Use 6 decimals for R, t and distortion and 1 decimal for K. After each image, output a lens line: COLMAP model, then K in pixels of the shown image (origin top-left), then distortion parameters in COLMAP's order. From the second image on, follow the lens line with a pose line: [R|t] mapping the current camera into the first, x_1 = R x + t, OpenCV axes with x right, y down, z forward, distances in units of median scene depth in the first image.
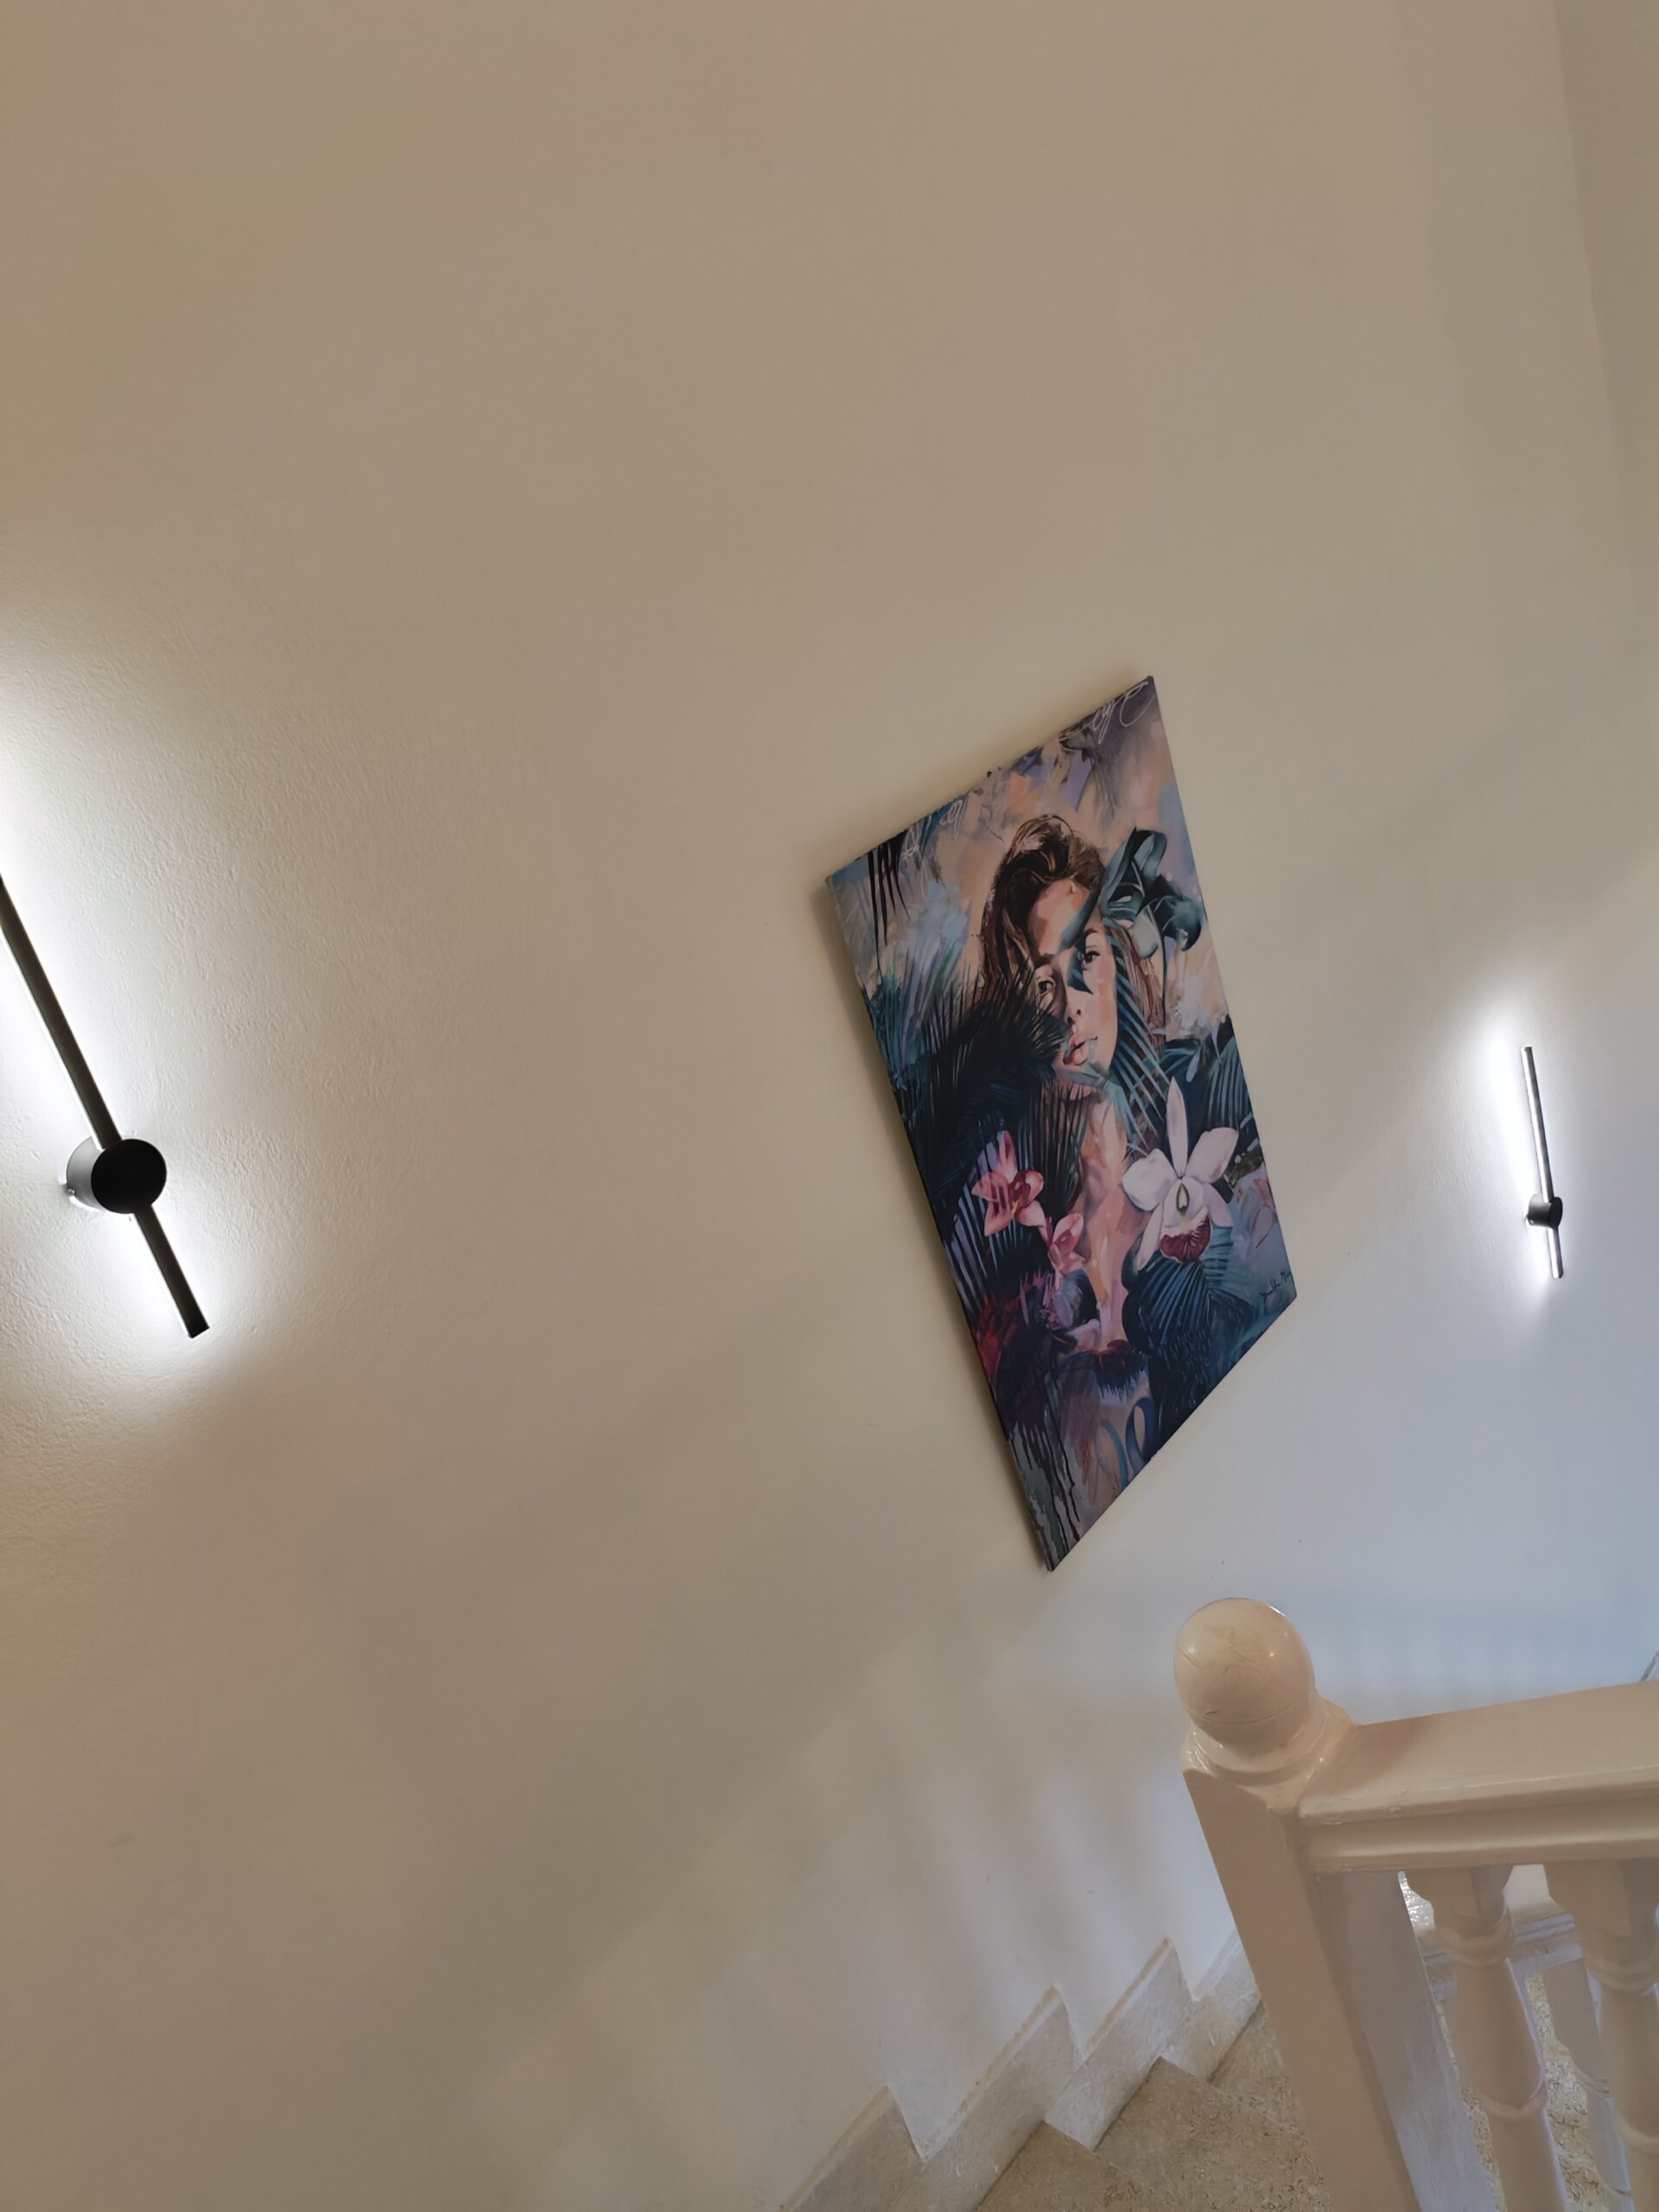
lens RADIAL K [[1756.0, 0, 832.3], [0, 1756.0, 1100.5], [0, 0, 1]] dist [0.072920, -0.025771]
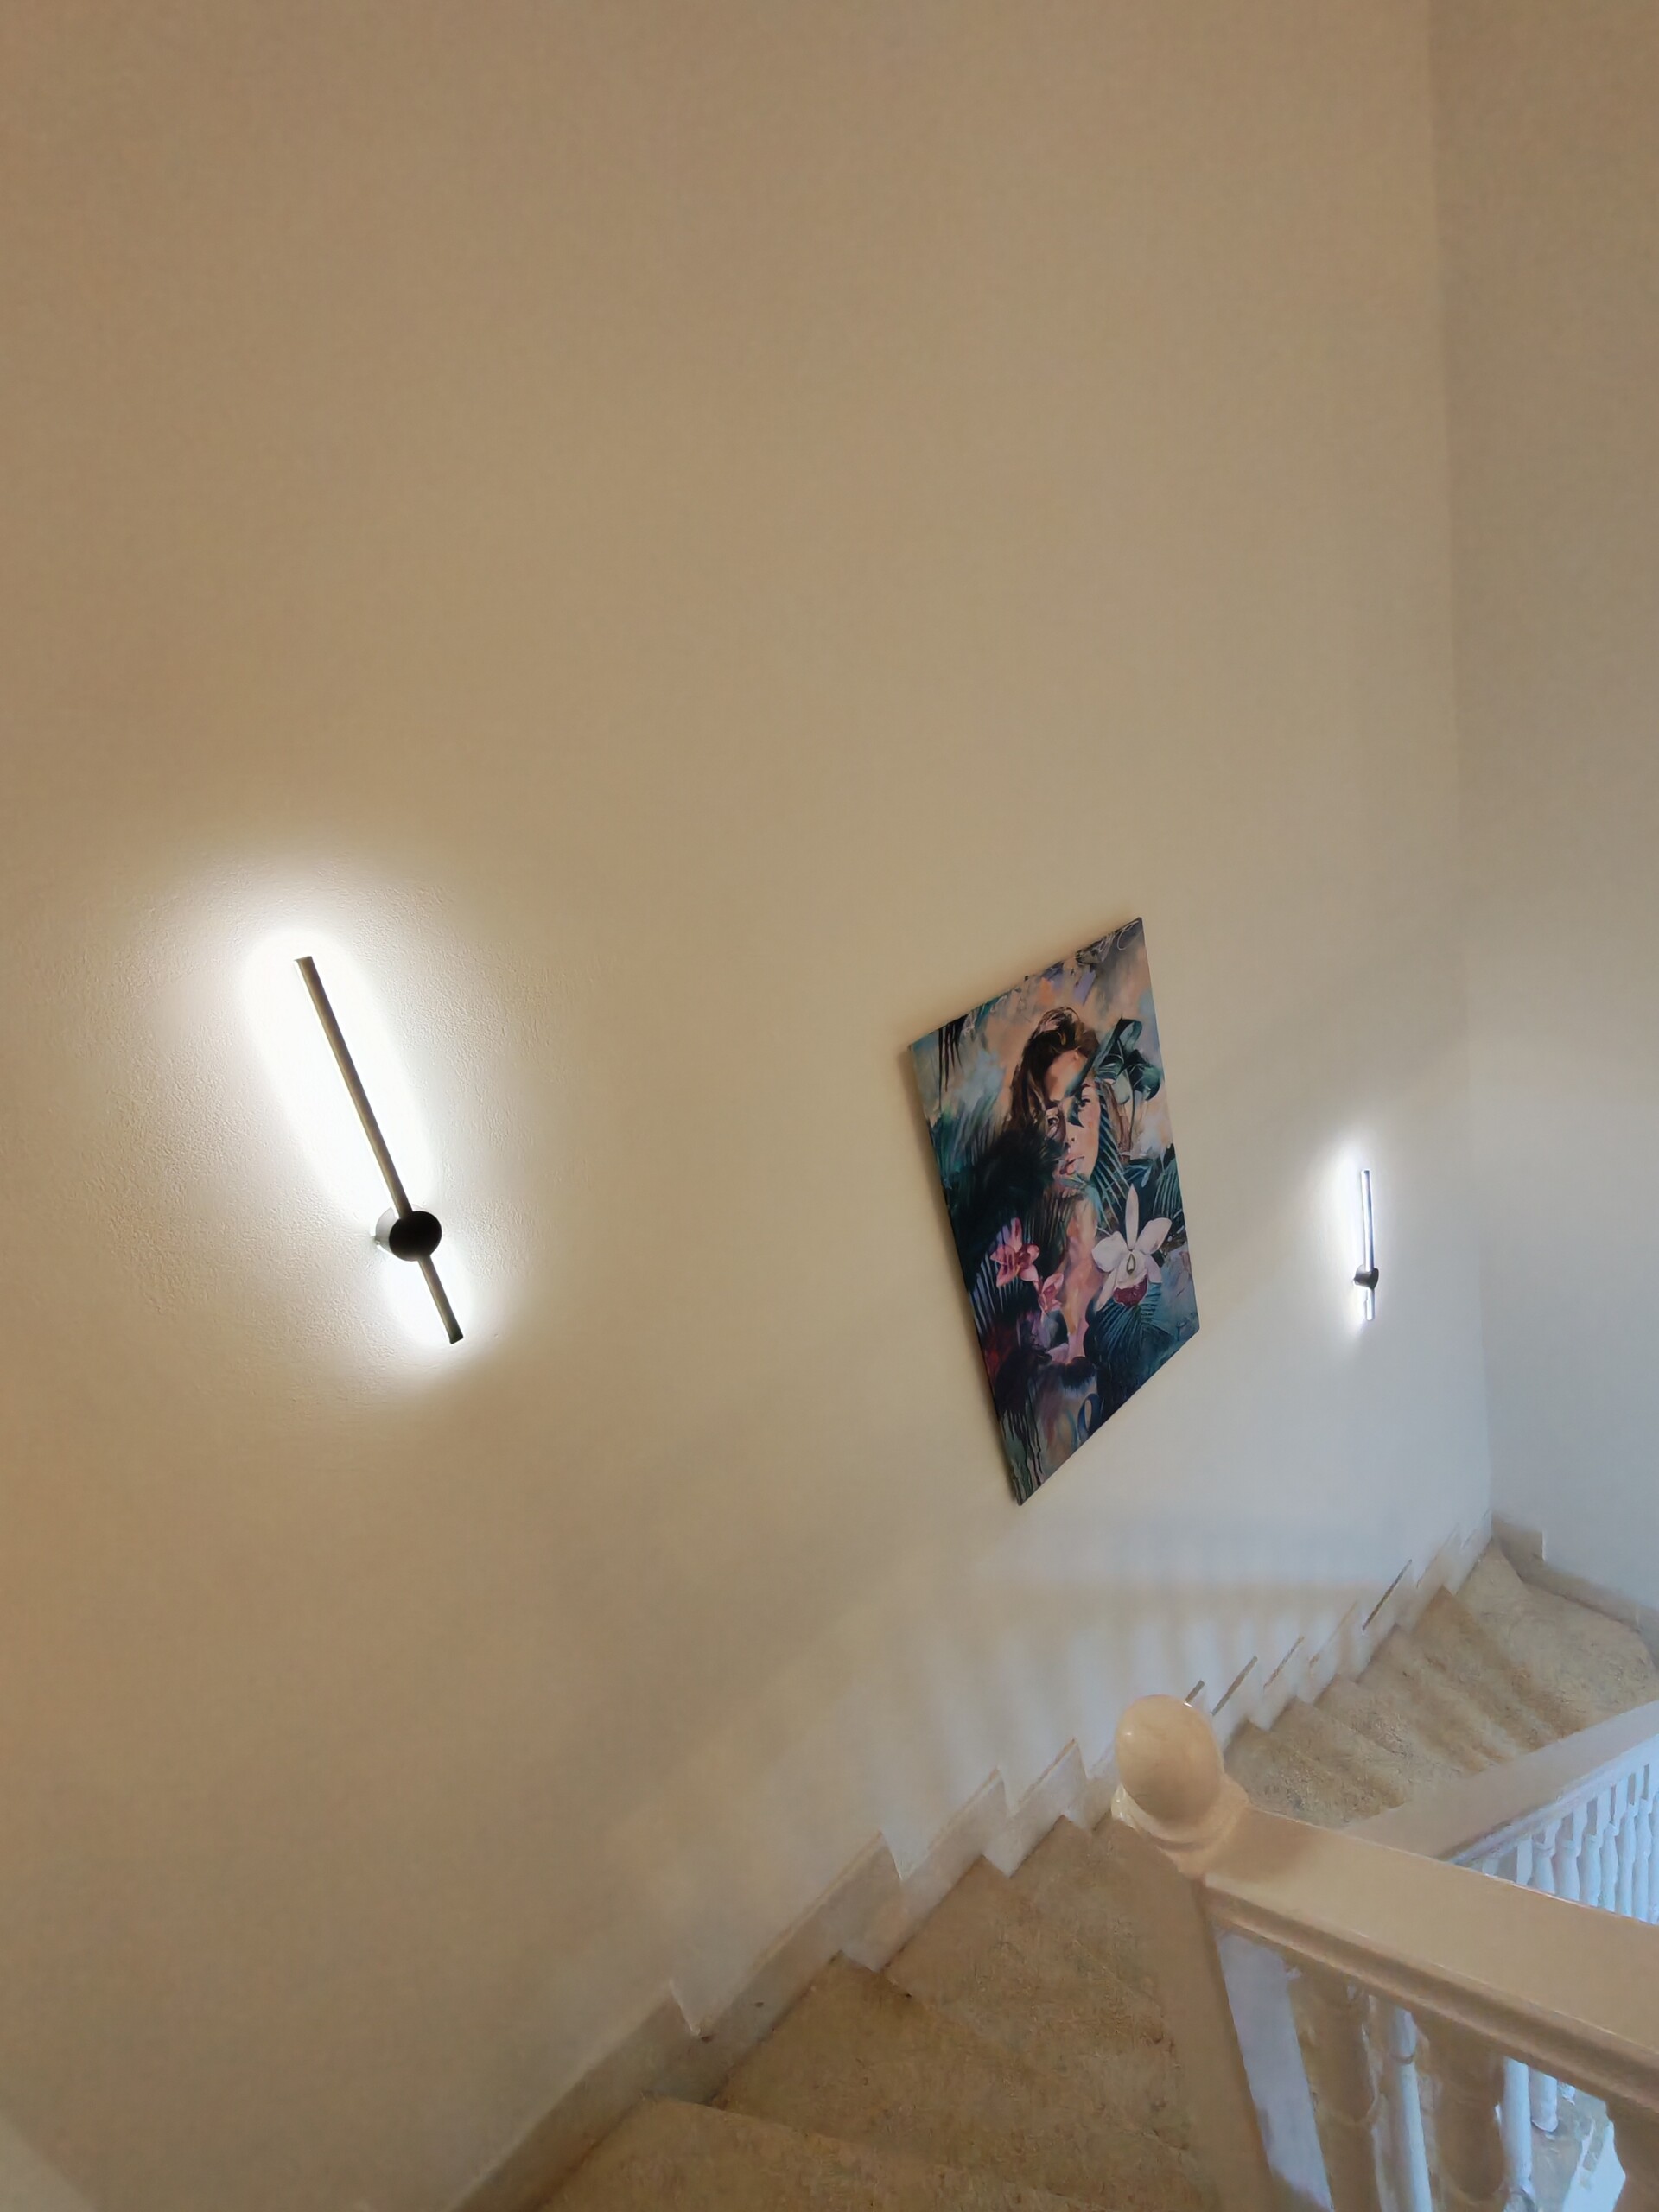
lens RADIAL K [[1016.5, 0, 834.4], [0, 1016.5, 1109.7], [0, 0, 1]] dist [0.005167, 0.003589]
pose [[0.993382, 0.086434, -0.075640, 0.002646], [-0.085467, 0.996213, 0.015943, -0.071169], [0.076732, -0.009373, 0.997008, 0.125774]]
